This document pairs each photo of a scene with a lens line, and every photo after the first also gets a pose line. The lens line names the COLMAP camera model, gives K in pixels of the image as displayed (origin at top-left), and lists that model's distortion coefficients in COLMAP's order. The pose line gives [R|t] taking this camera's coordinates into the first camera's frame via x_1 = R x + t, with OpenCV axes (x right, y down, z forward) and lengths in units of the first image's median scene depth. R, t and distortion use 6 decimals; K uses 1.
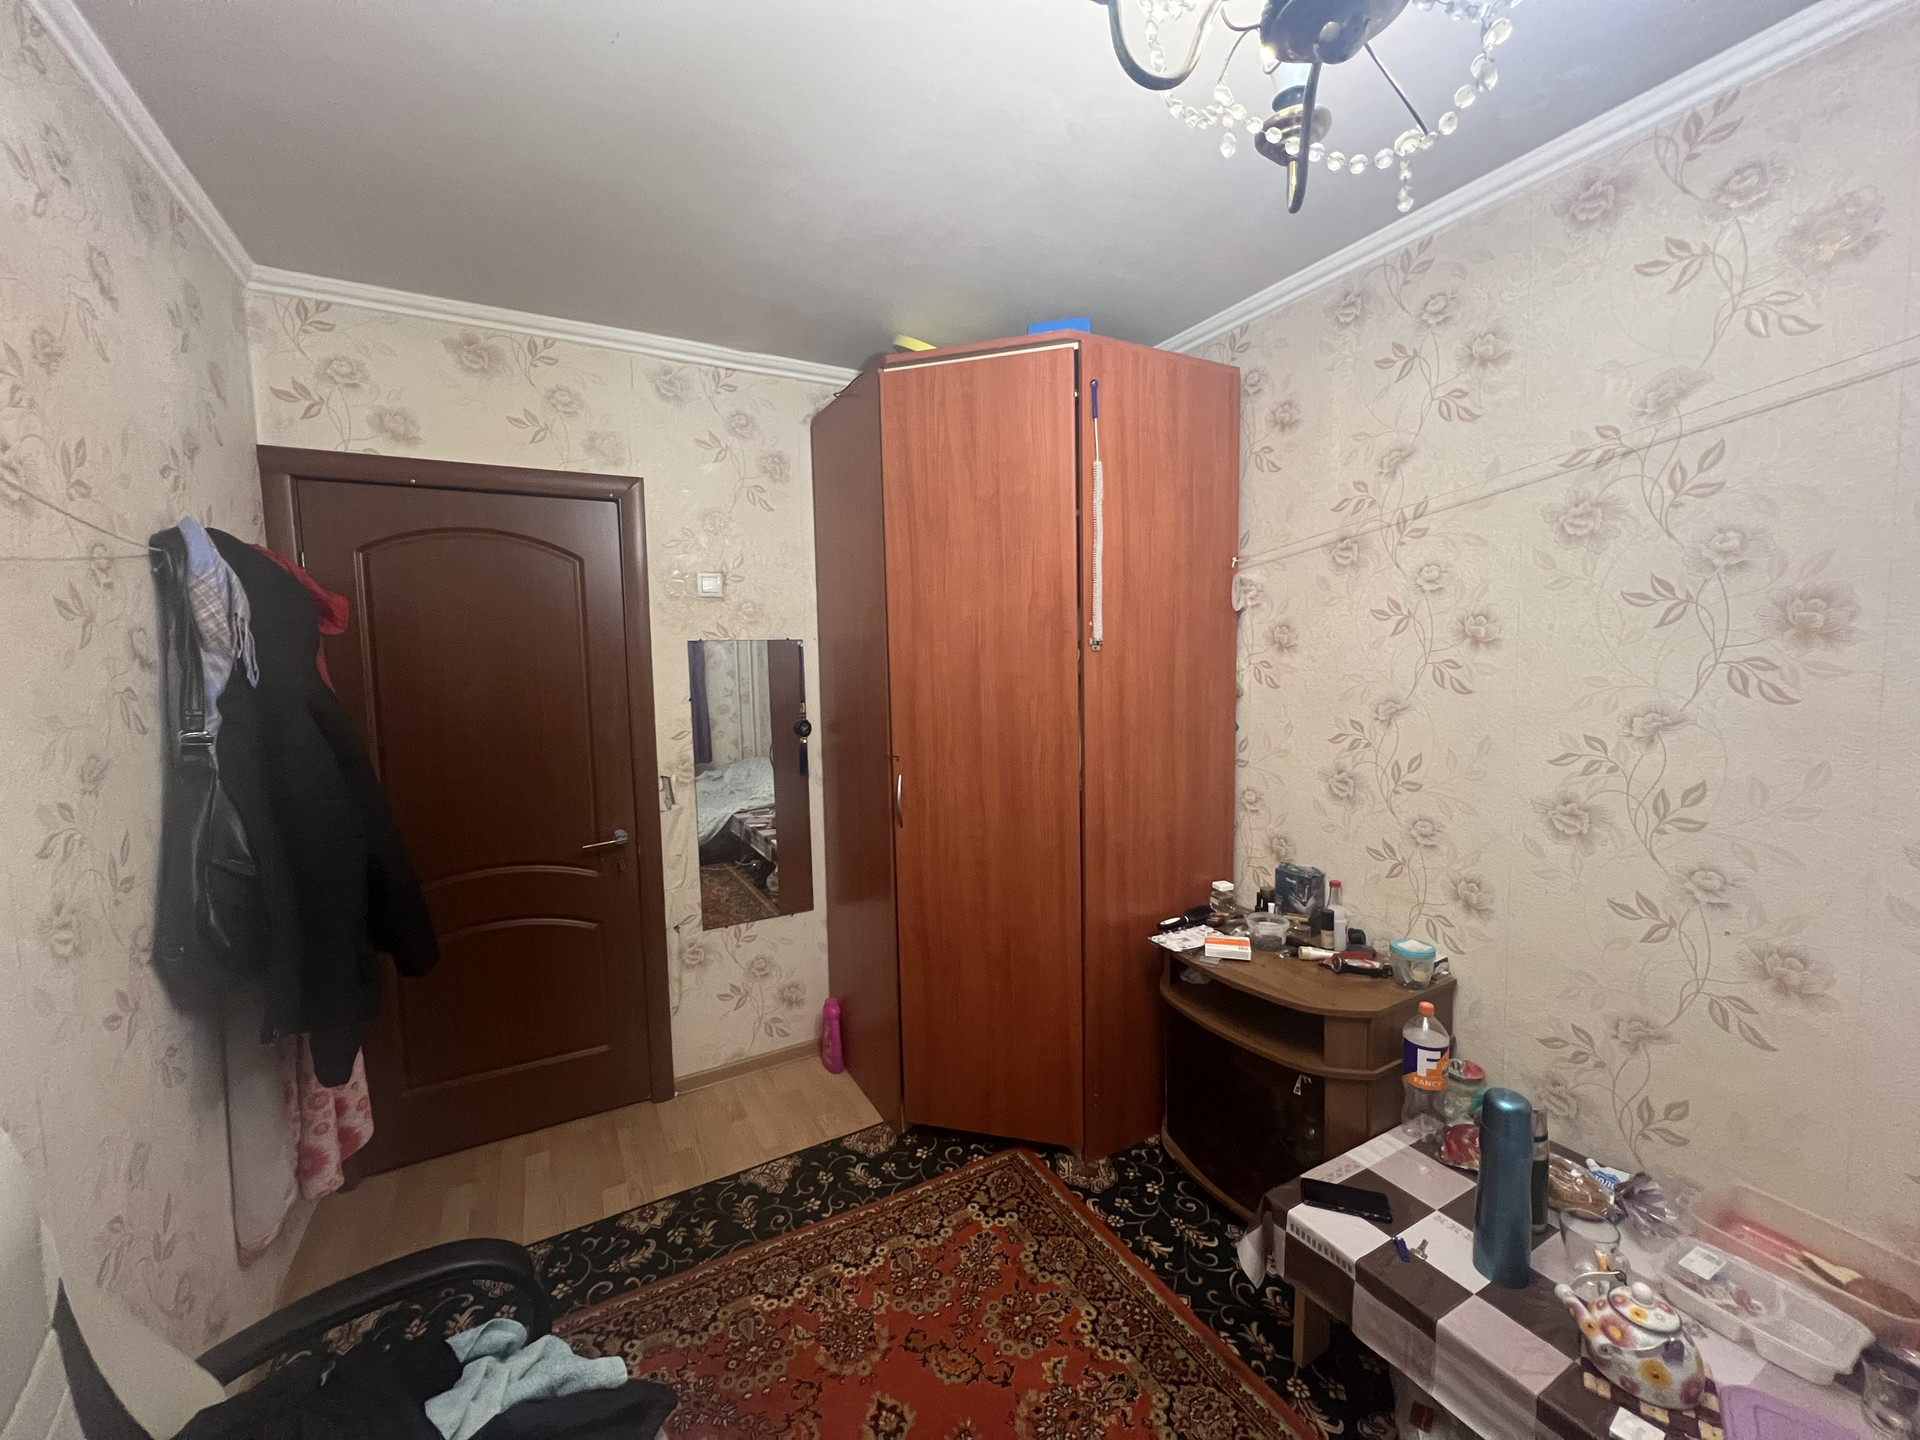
lens RADIAL K [[761.9, 0, 959.1], [0, 761.9, 709.2], [0, 0, 1]] dist [-0.003445, 0.000578]
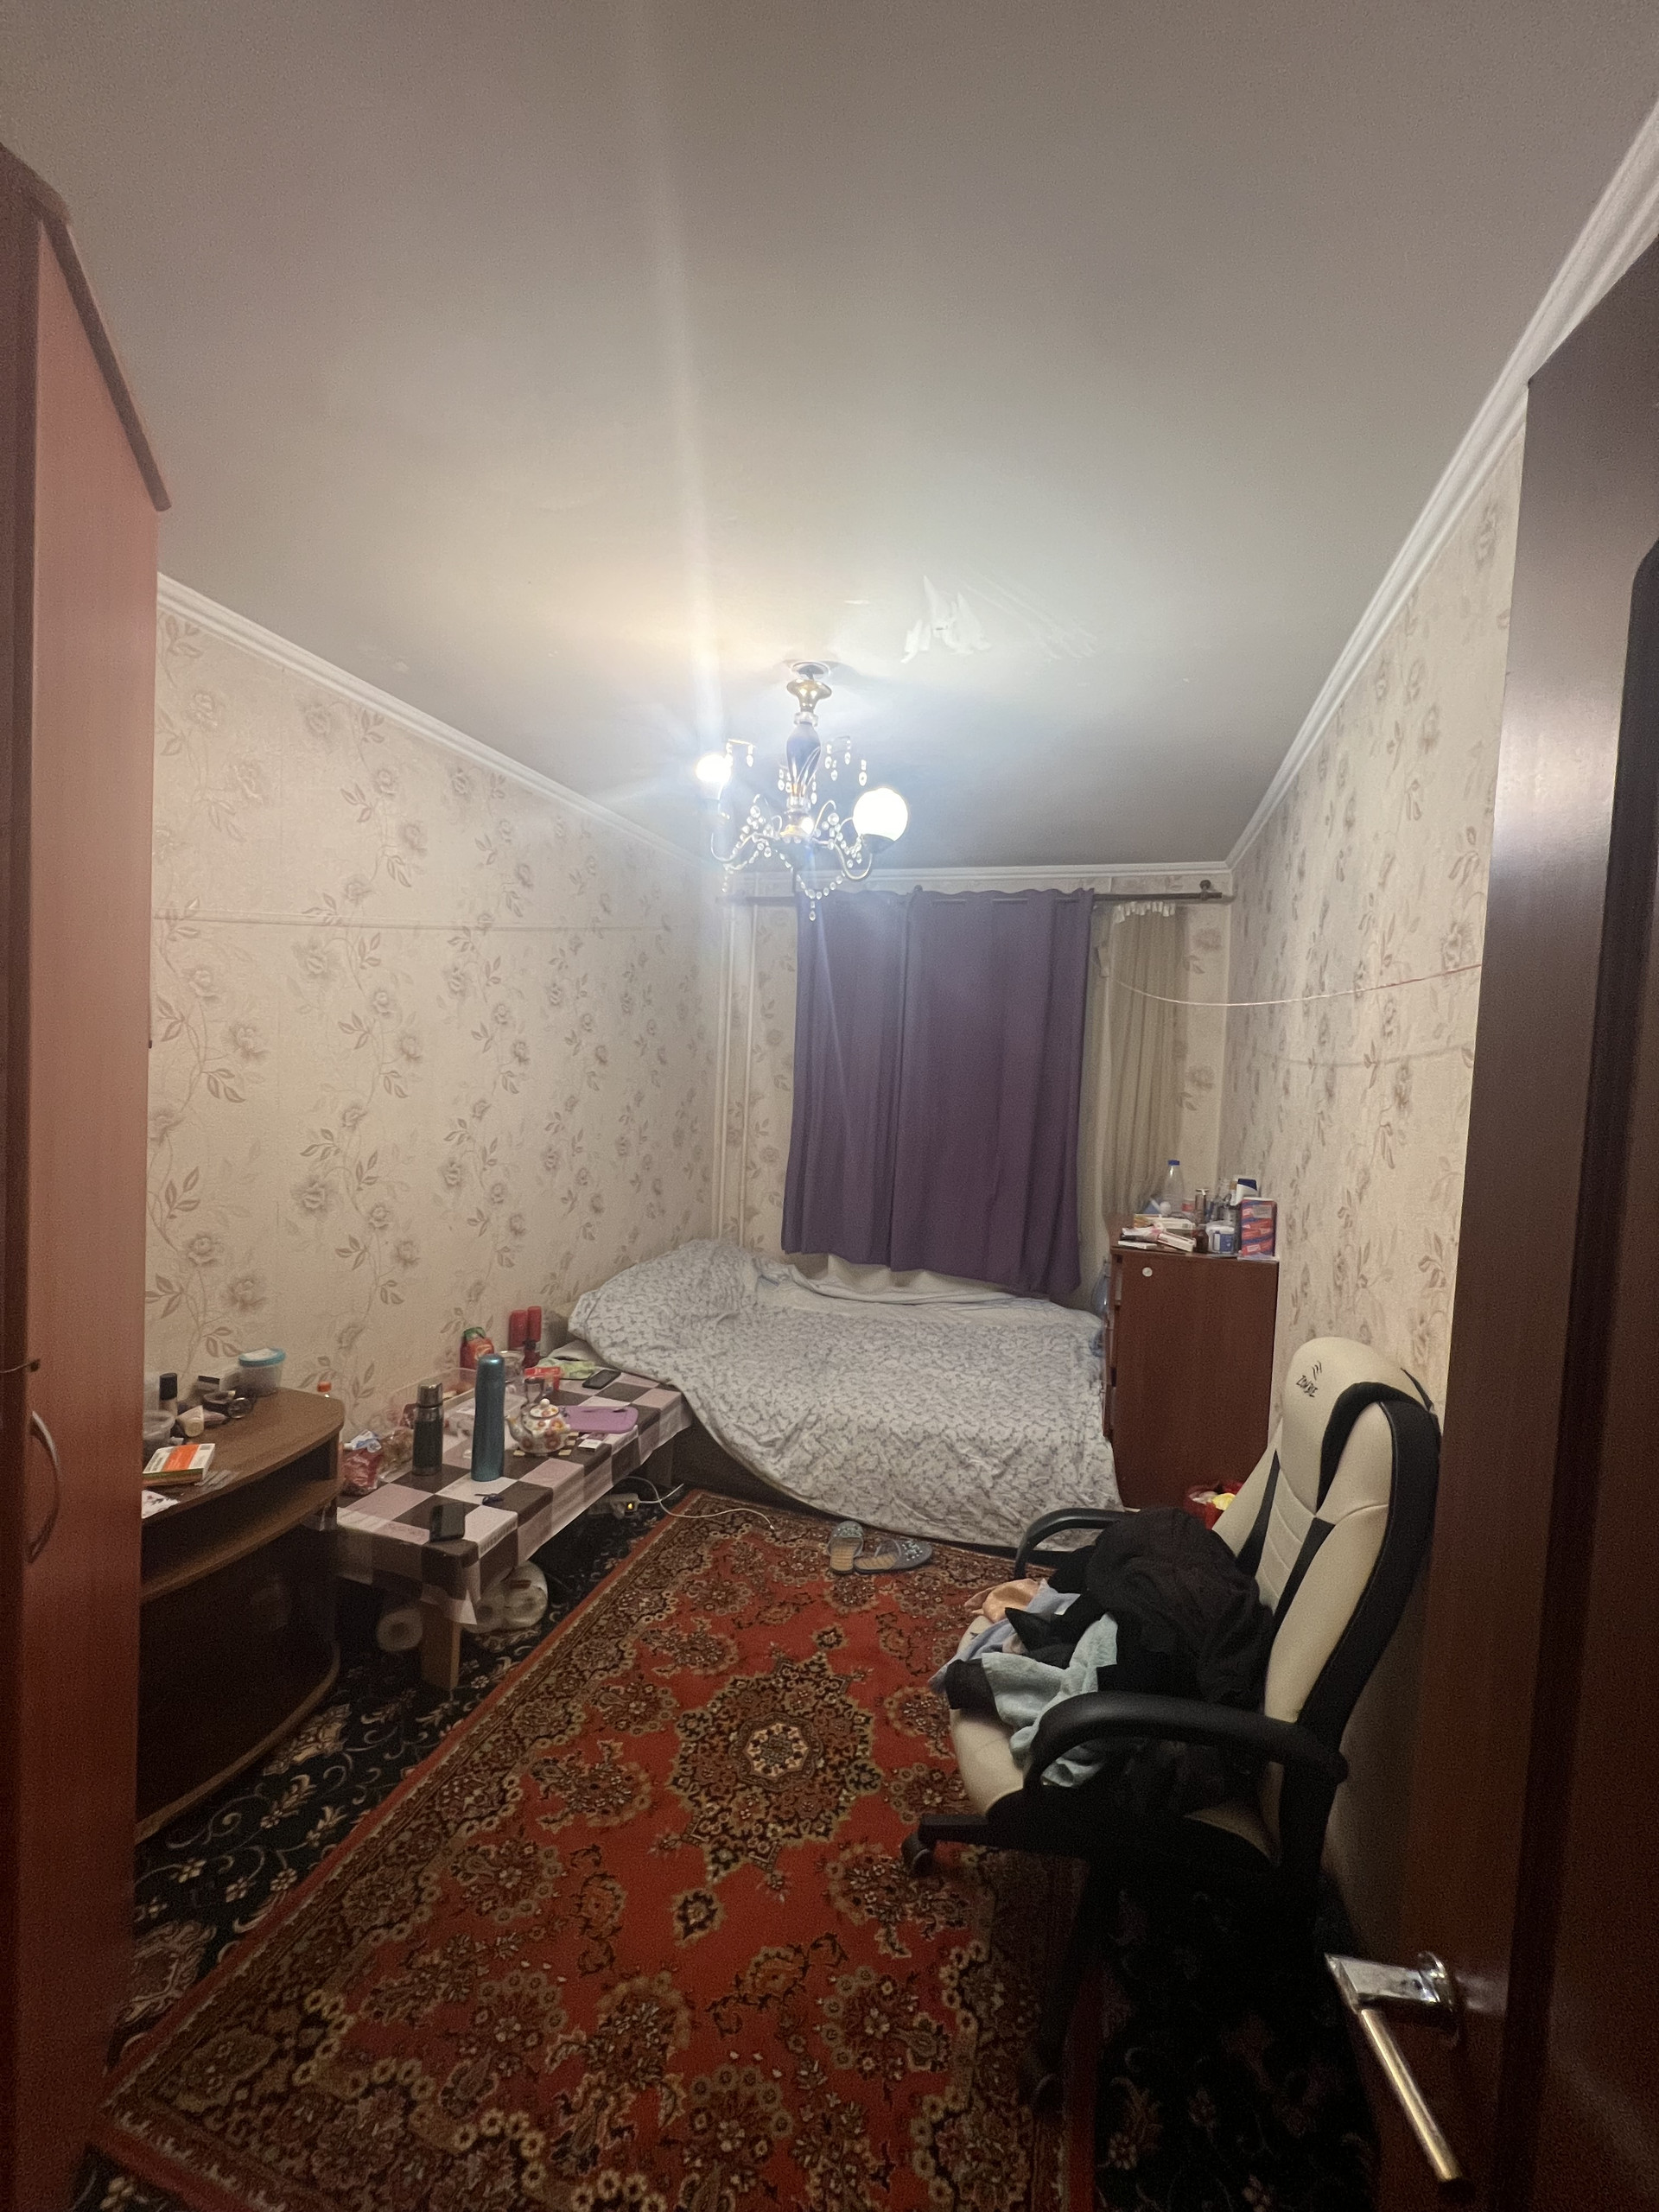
lens RADIAL K [[877.7, 0, 830.9], [0, 877.7, 1112.3], [0, 0, 1]] dist [-0.003445, 0.000578]
pose [[-0.689869, -0.038148, 0.722928, -0.864444], [0.031835, 0.996046, 0.082938, -0.091106], [-0.723234, 0.080231, -0.685927, 1.425956]]
